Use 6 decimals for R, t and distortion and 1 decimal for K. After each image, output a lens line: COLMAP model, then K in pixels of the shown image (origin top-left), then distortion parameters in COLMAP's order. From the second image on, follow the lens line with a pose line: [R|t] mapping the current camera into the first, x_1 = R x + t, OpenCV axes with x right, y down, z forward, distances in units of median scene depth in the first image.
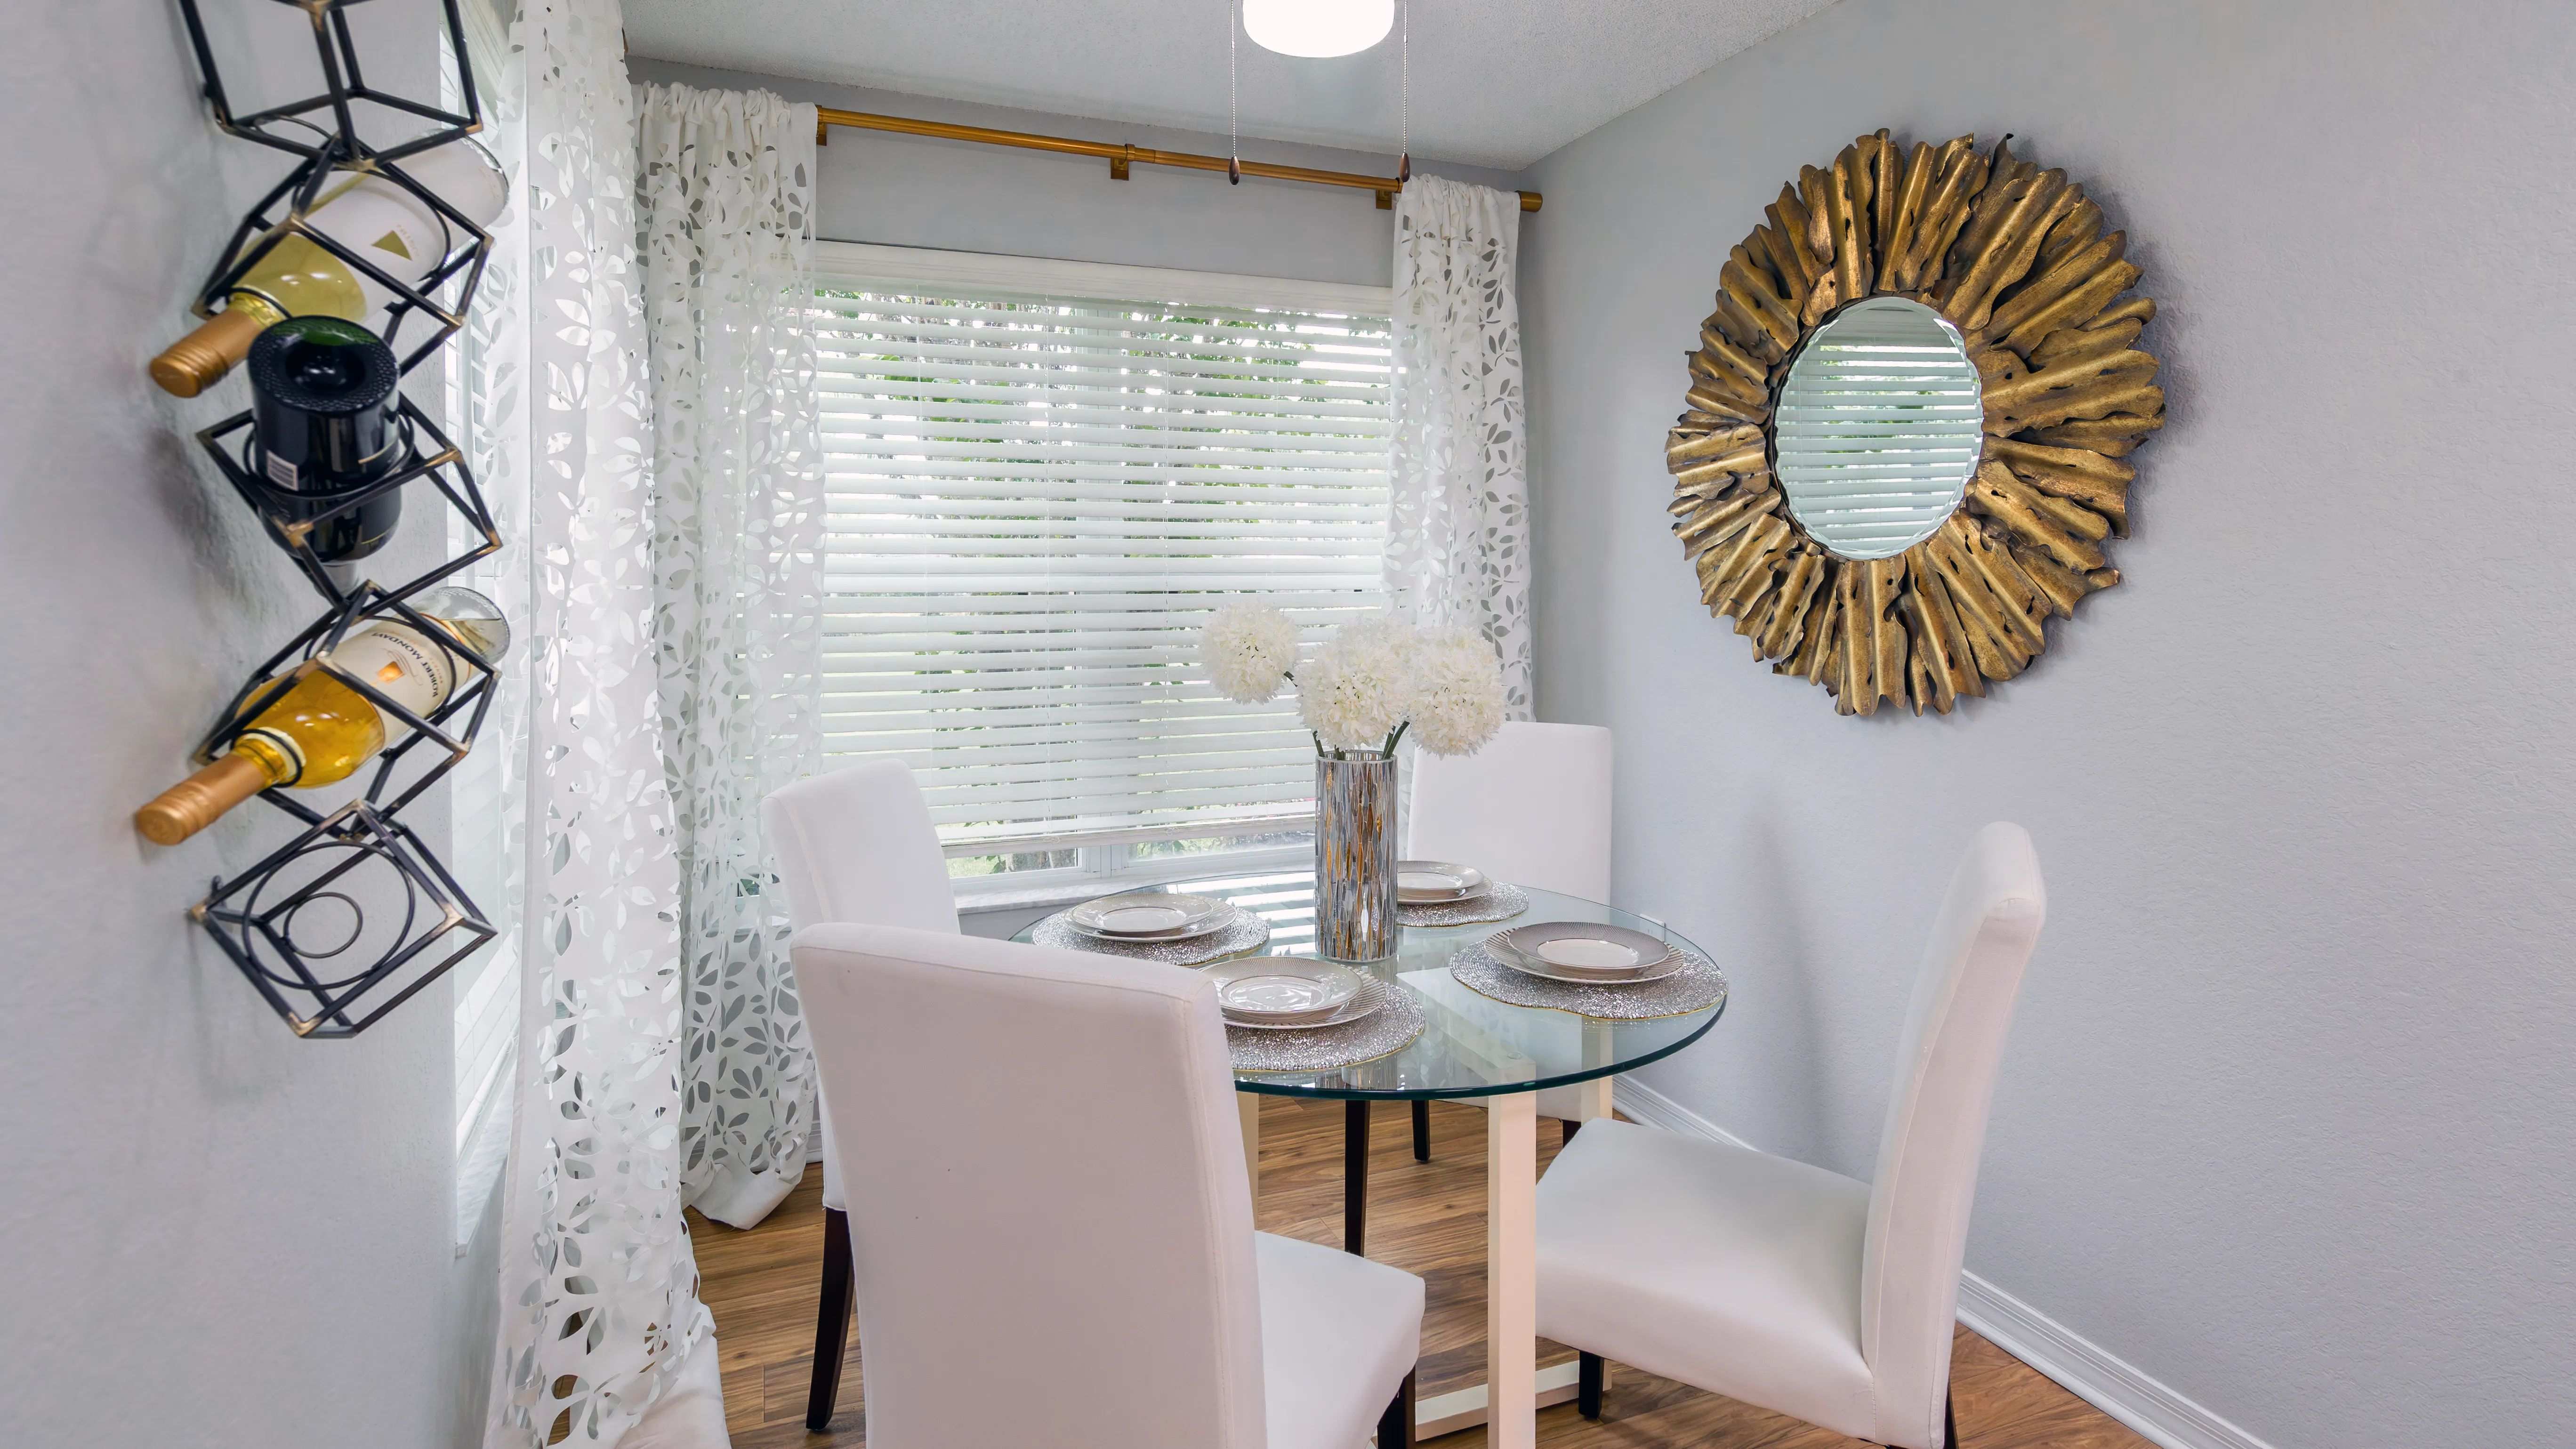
lens RADIAL K [[1262.7, 0, 1247.0], [0, 1262.7, 592.3], [0, 0, 1]] dist [0.000887, 0.000712]
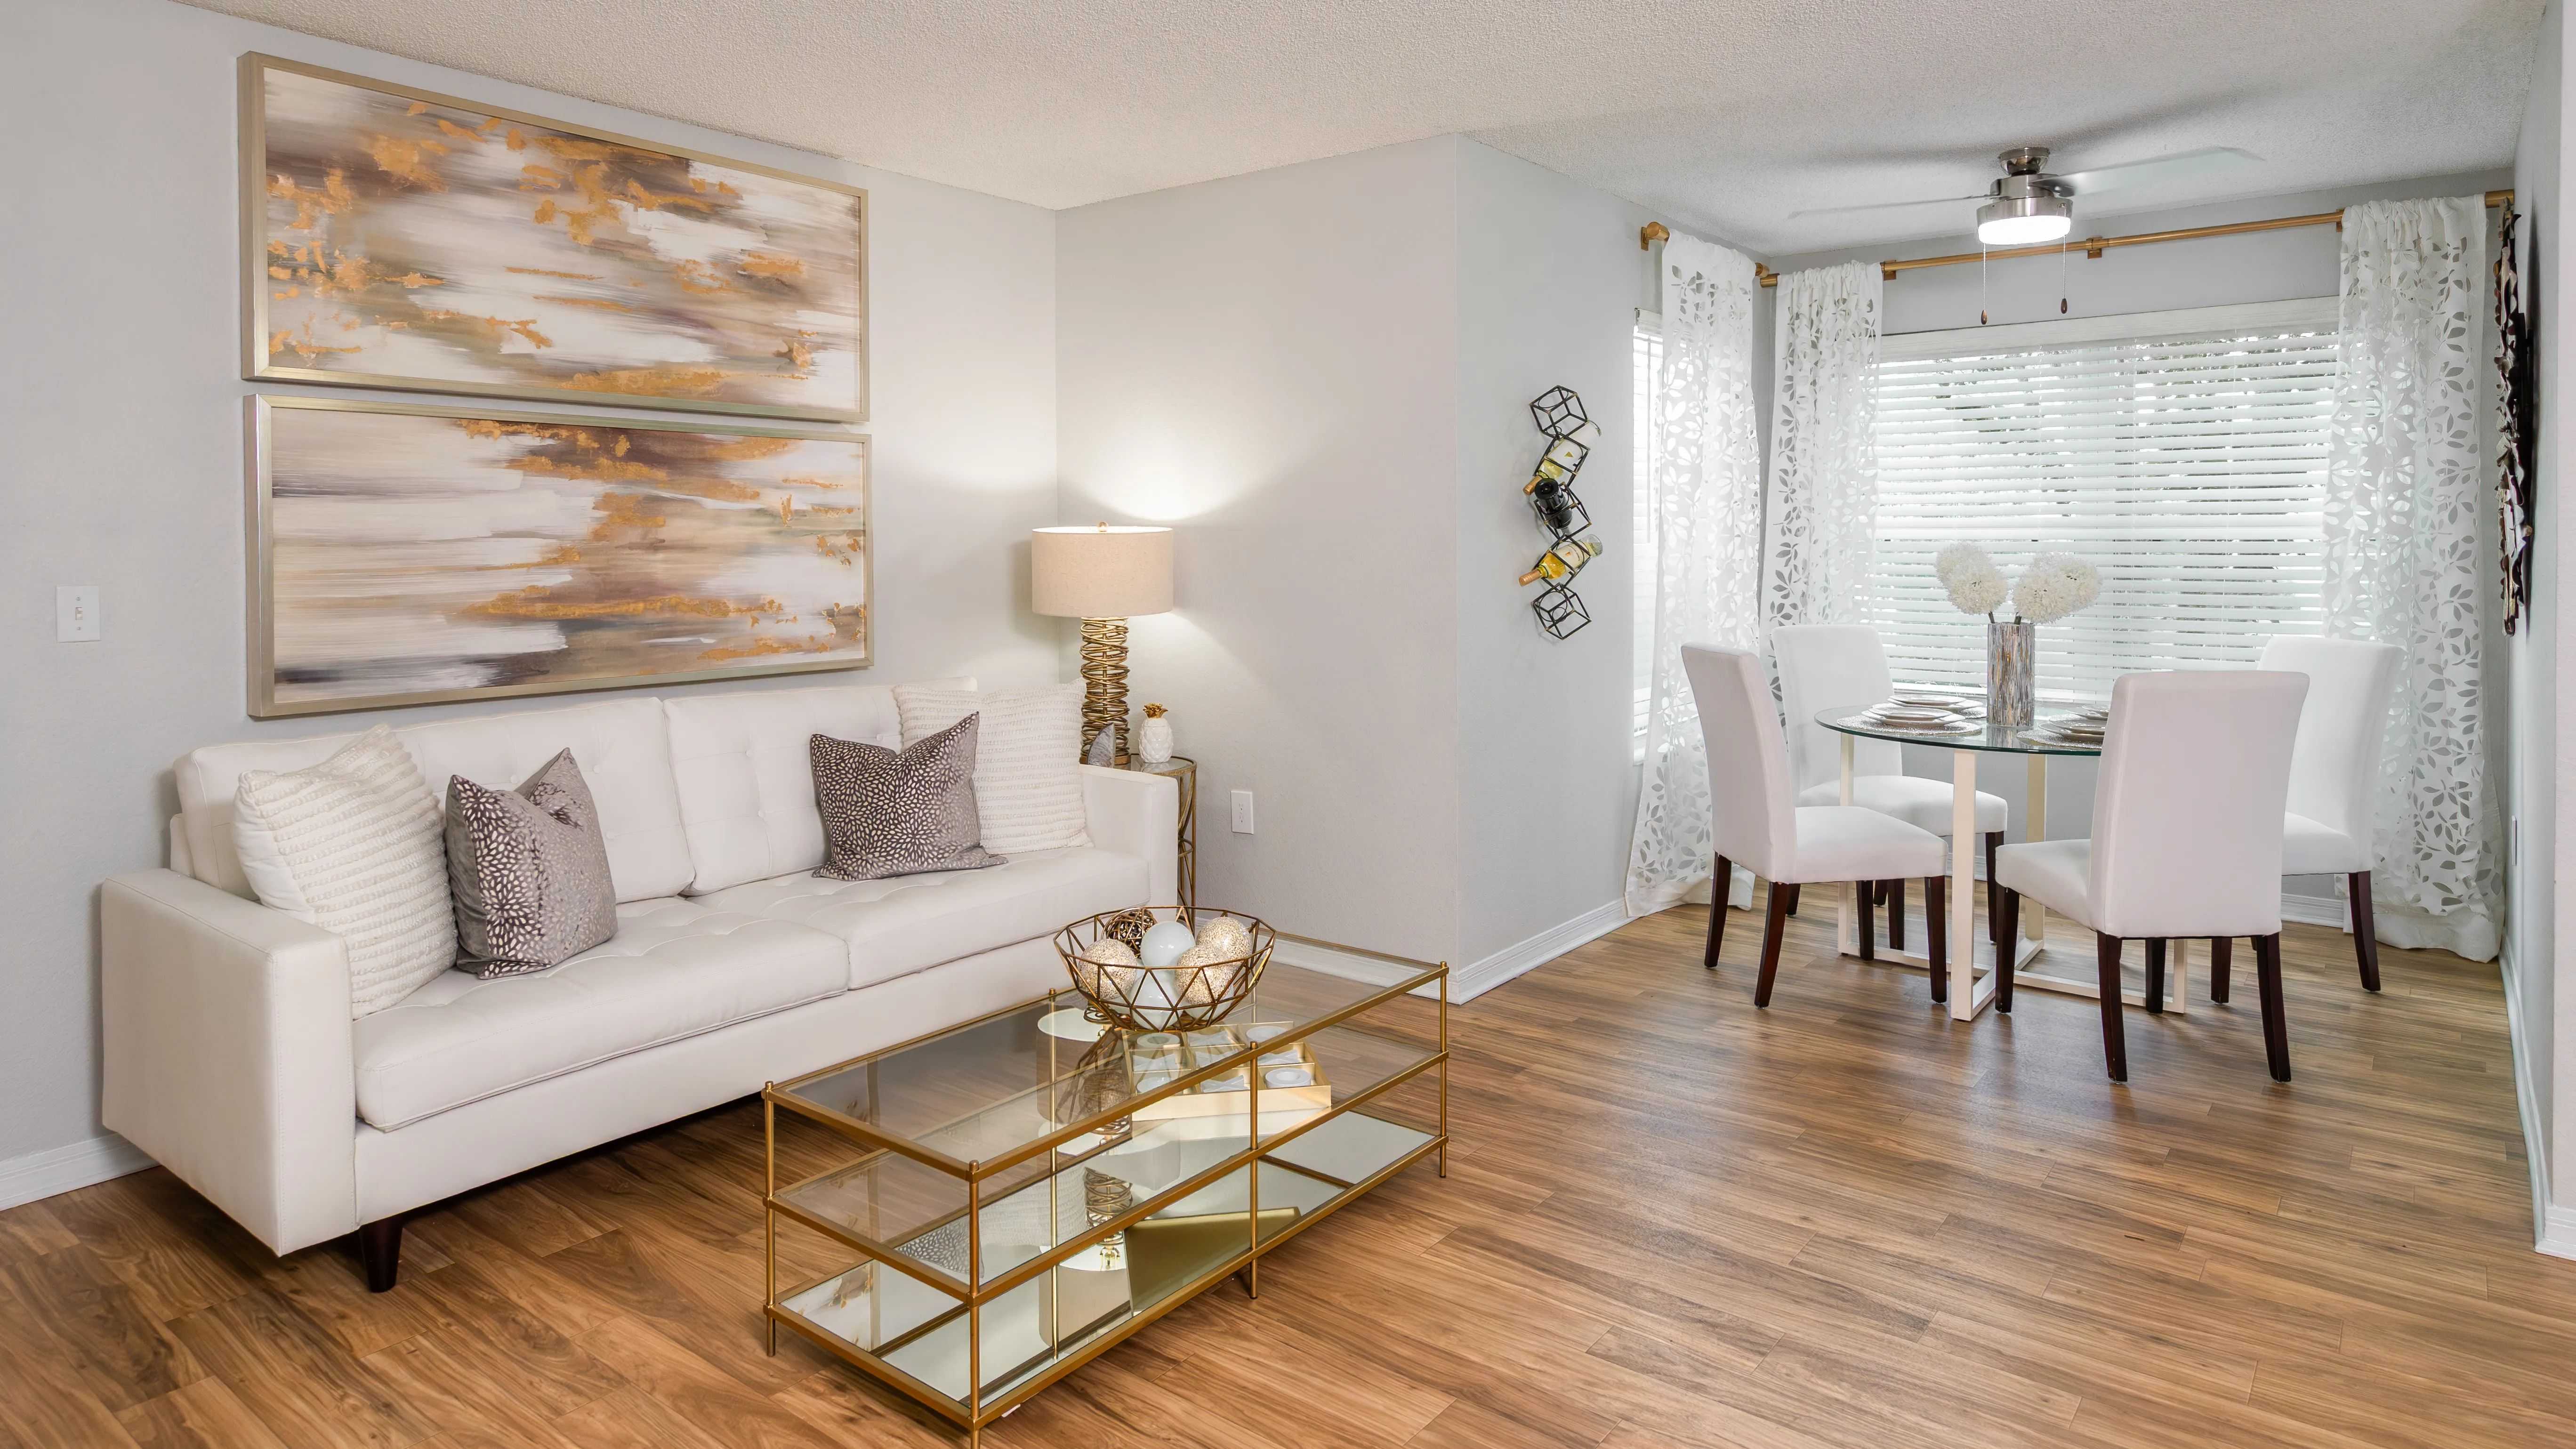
lens RADIAL K [[1483.0, 0, 1289.1], [0, 1483.0, 725.2], [0, 0, 1]] dist [0.001832, 0.000426]
pose [[0.511636, 0.112780, -0.851768, 1.102019], [-0.009715, 0.992044, 0.125517, 0.006487], [0.859147, -0.055944, 0.508661, -0.830793]]
